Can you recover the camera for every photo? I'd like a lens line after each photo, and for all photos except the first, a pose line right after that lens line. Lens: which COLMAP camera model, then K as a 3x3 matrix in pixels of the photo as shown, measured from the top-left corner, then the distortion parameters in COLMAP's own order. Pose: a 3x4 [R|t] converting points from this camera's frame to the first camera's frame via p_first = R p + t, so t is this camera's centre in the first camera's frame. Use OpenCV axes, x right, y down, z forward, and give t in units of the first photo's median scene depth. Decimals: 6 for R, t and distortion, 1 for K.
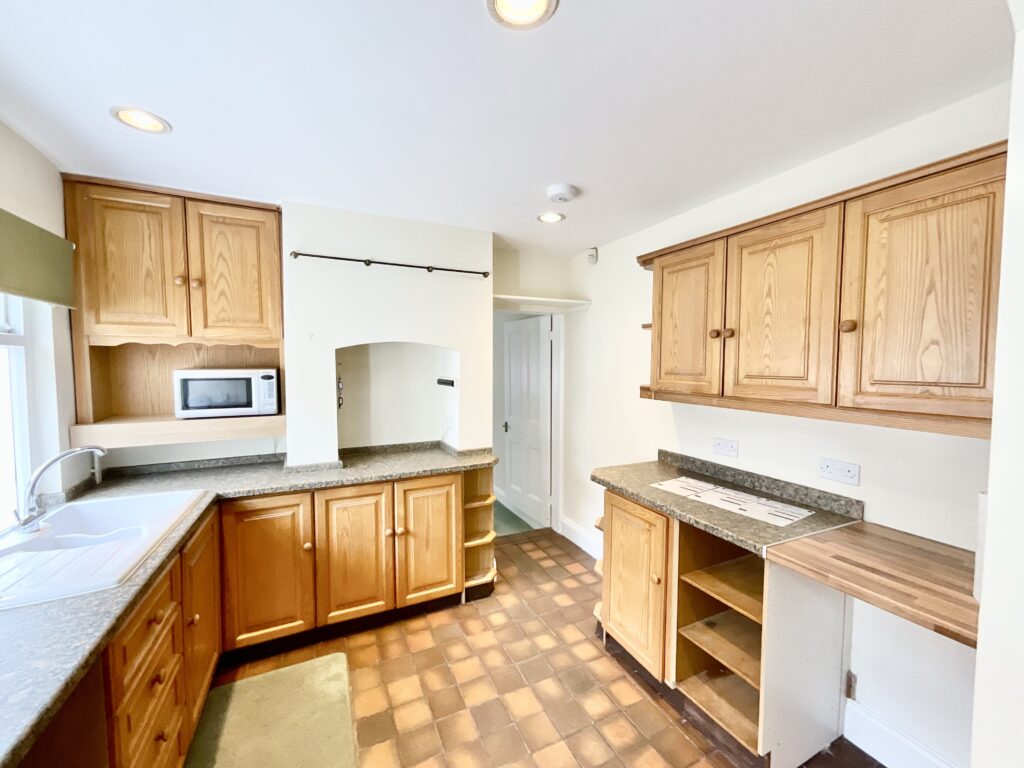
lens RADIAL K [[417.2, 0, 510.4], [0, 417.2, 382.7], [0, 0, 1]] dist [-0.001532, 0.000536]
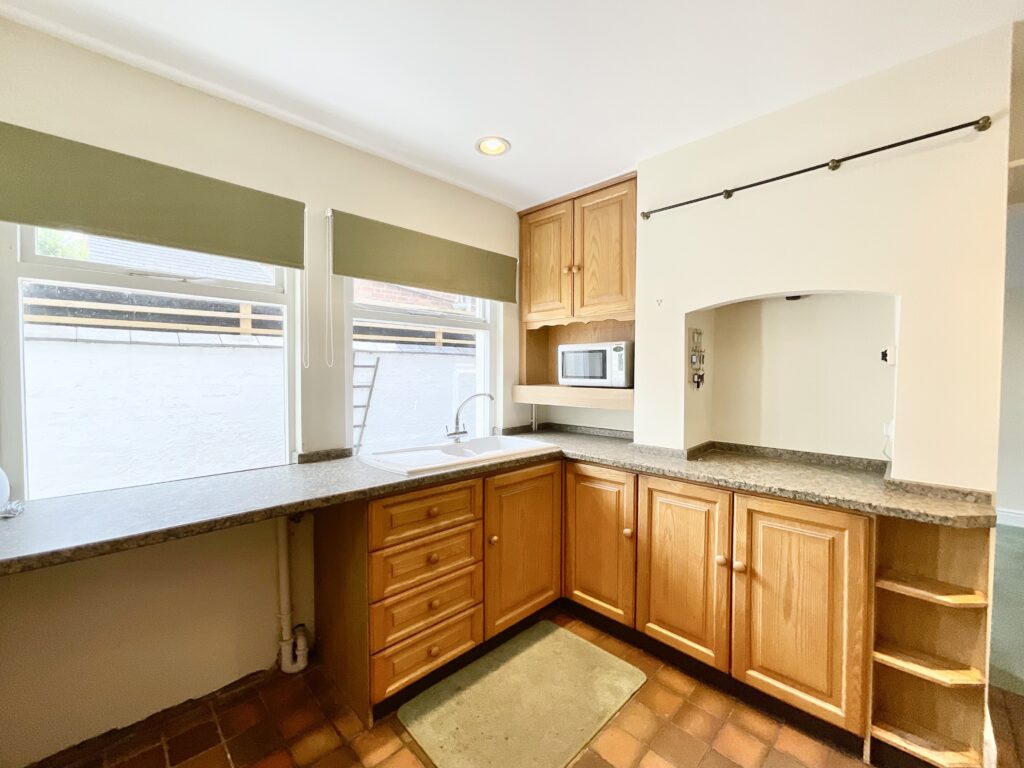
lens RADIAL K [[417.2, 0, 510.4], [0, 417.2, 382.7], [0, 0, 1]] dist [-0.001532, 0.000536]
pose [[0.332501, 0.023583, -0.942808, 0.267803], [-0.049388, 0.998751, 0.007565, 0.072263], [0.941809, 0.044049, 0.333251, 0.434274]]
